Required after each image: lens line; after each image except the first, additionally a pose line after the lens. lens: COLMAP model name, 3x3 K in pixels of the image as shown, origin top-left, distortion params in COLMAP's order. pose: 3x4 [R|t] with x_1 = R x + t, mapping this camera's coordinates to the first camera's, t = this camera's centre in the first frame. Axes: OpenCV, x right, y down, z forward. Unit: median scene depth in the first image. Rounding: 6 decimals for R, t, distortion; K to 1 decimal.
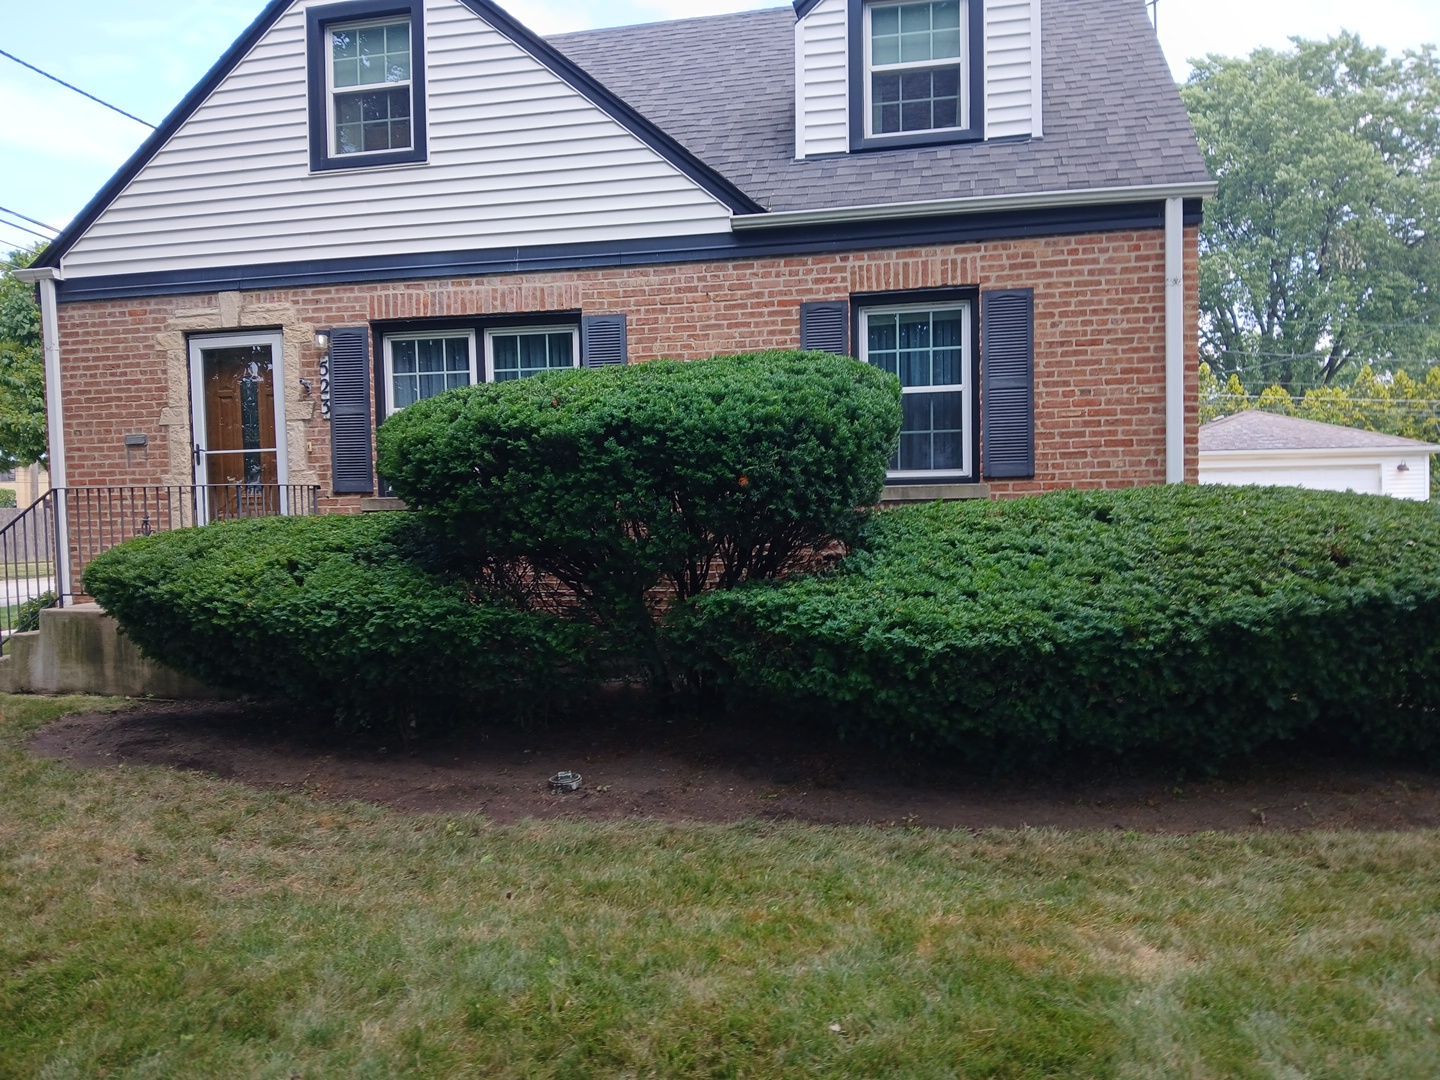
lens RADIAL K [[1103.0, 0, 709.2], [0, 1103.0, 525.5], [0, 0, 1]] dist [0.189535, -0.472813]
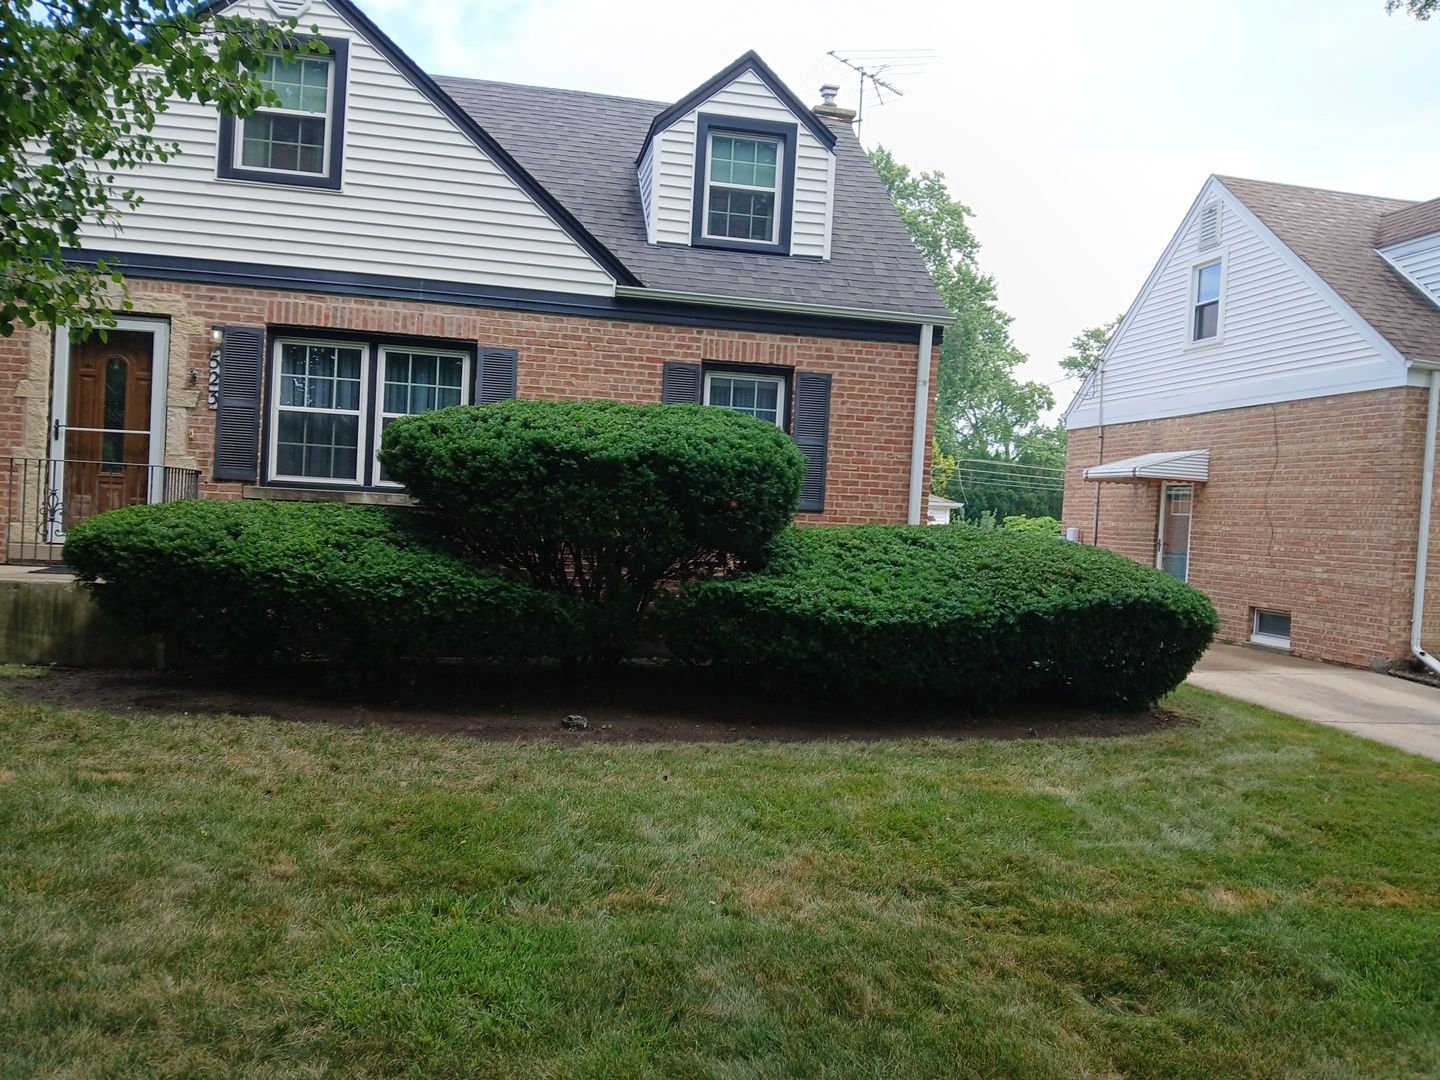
lens RADIAL K [[1098.2, 0, 704.0], [0, 1098.2, 540.8], [0, 0, 1]] dist [0.139894, -0.274829]
pose [[0.914562, 0.057816, 0.400292, -0.370788], [-0.057881, 0.998252, -0.011941, 0.016958], [-0.400283, -0.012249, 0.916310, -0.175442]]
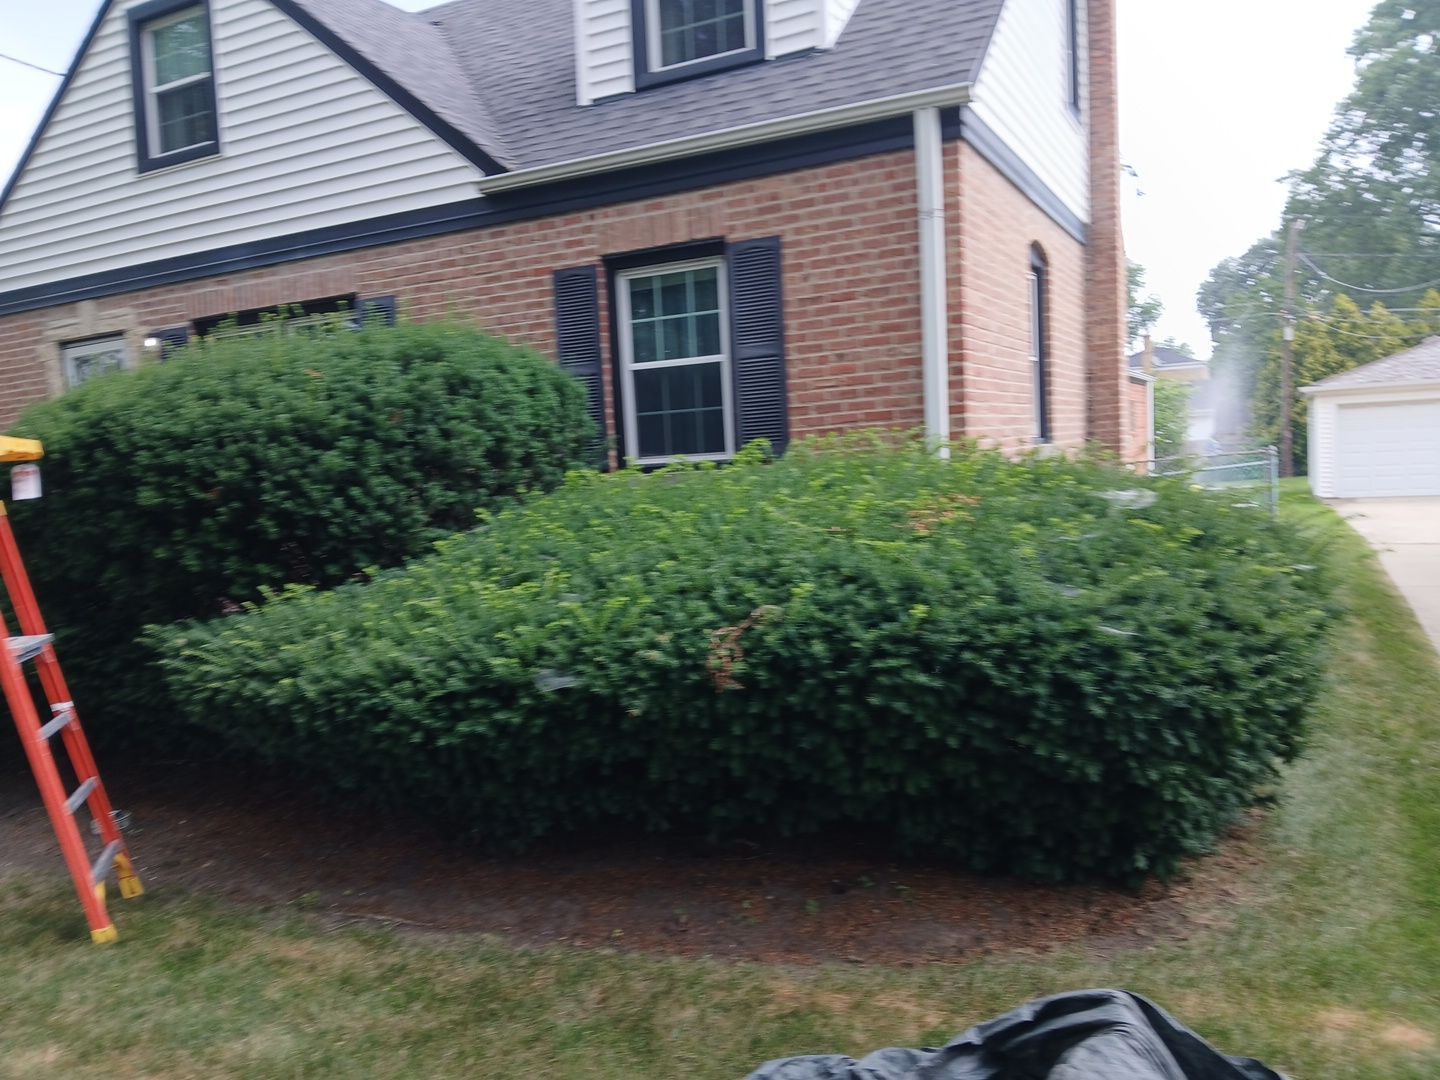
lens RADIAL K [[1105.1, 0, 718.2], [0, 1105.1, 563.9], [0, 0, 1]] dist [0.082911, -0.178122]
pose [[0.972129, -0.016250, -0.233883, 0.419129], [0.033500, 0.996986, 0.069972, -0.023505], [0.232042, -0.075857, 0.969744, 0.147964]]
